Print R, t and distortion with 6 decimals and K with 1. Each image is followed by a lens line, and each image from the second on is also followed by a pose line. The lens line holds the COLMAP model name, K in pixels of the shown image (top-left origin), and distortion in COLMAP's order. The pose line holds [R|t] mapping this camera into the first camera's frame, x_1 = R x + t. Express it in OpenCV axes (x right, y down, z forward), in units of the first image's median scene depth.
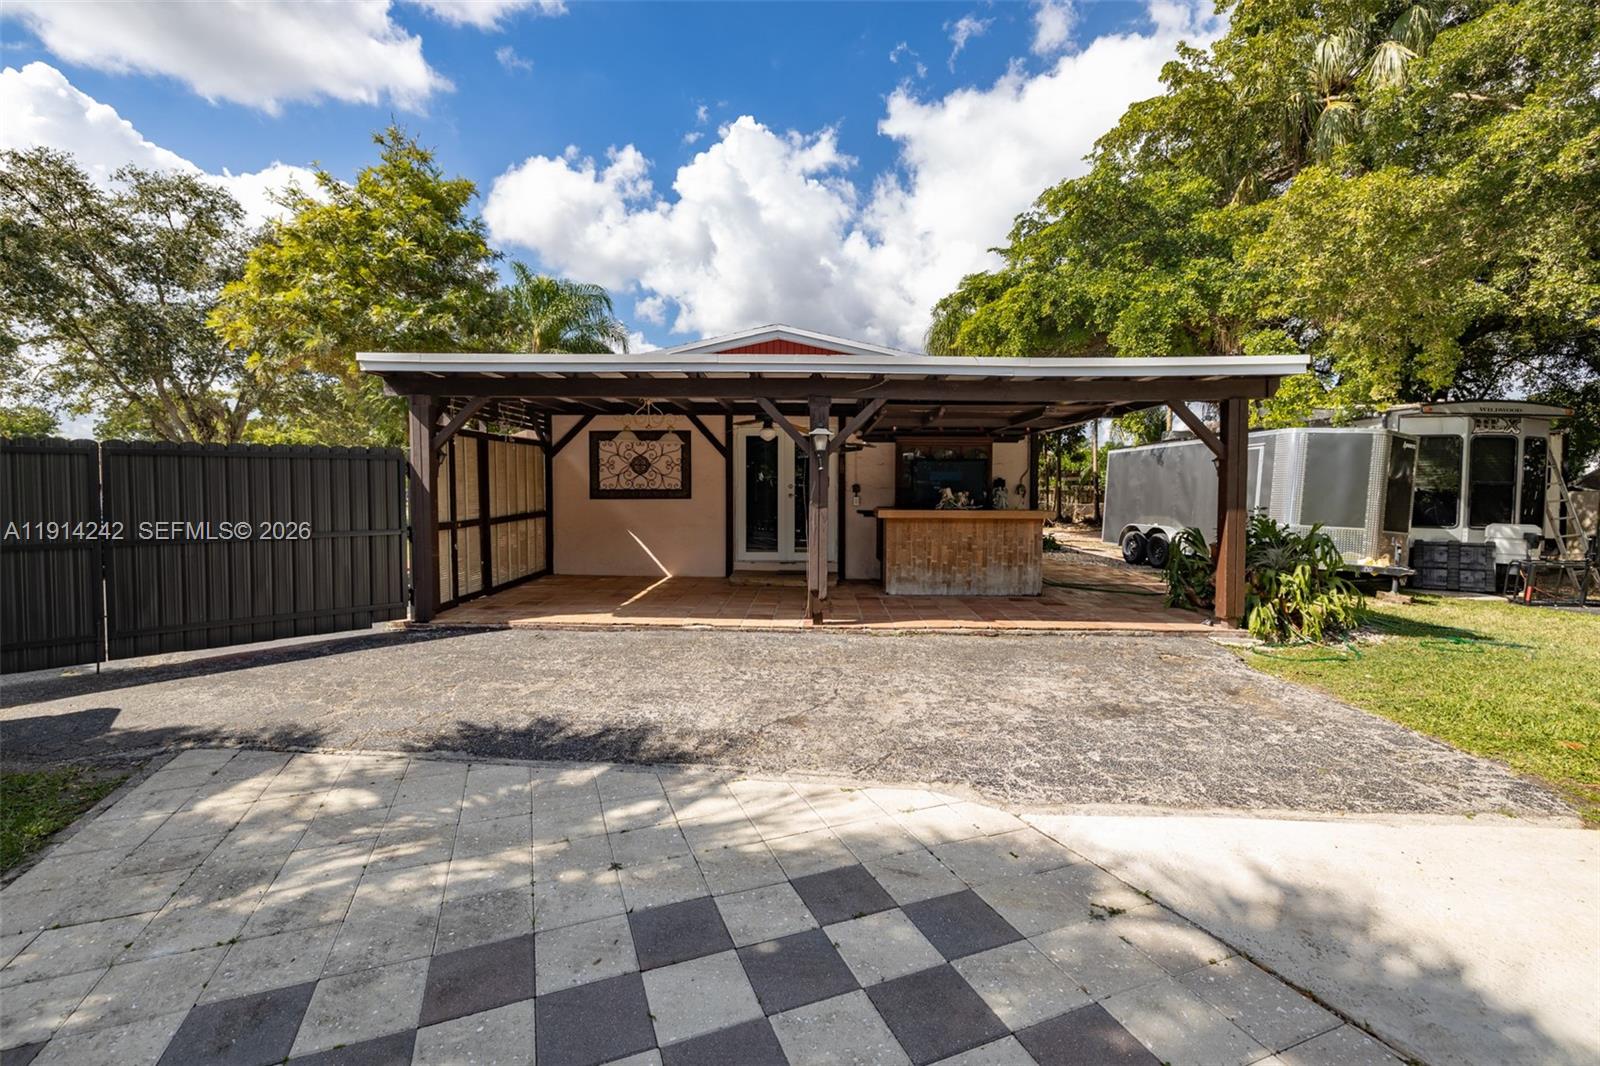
lens RADIAL K [[686.8, 0, 798.4], [0, 686.8, 500.8], [0, 0, 1]] dist [0.027129, 0.000068]
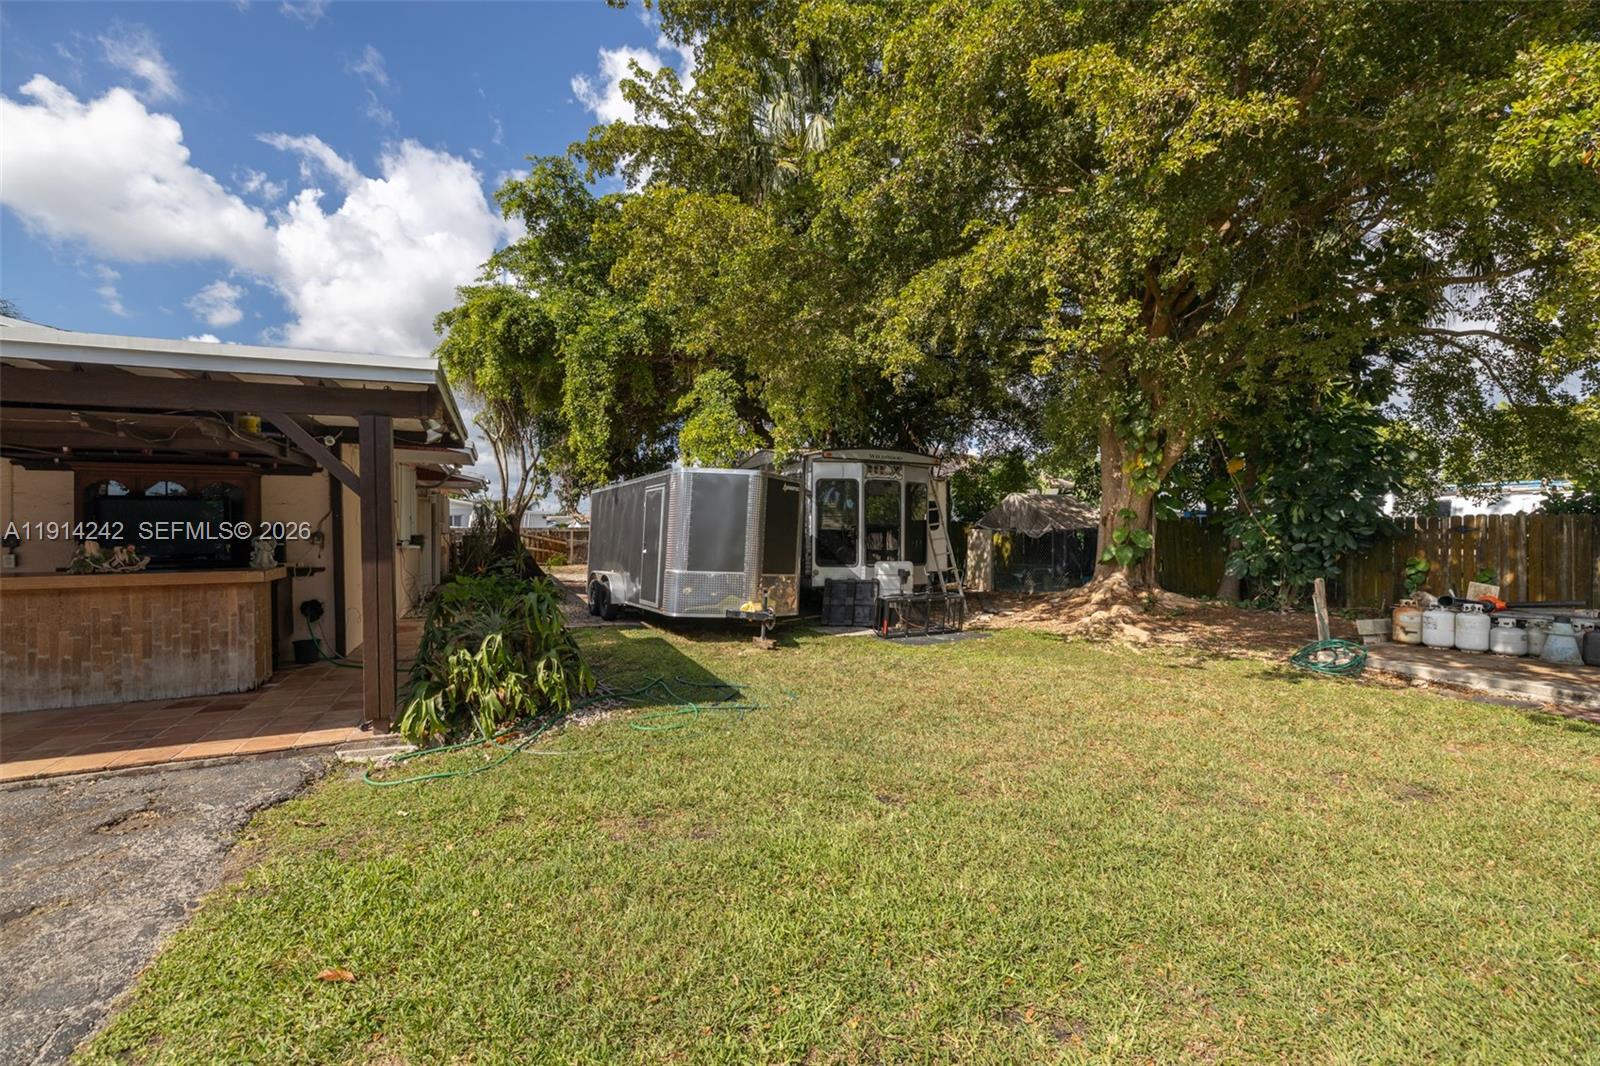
lens RADIAL K [[667.7, 0, 800.0], [0, 667.7, 533.0], [0, 0, 1]] dist [0.001483, 0.000305]
pose [[0.910840, -0.014302, 0.412511, 0.447093], [0.019029, 0.999792, -0.007353, -0.006222], [-0.412320, 0.014547, 0.910923, 0.112307]]
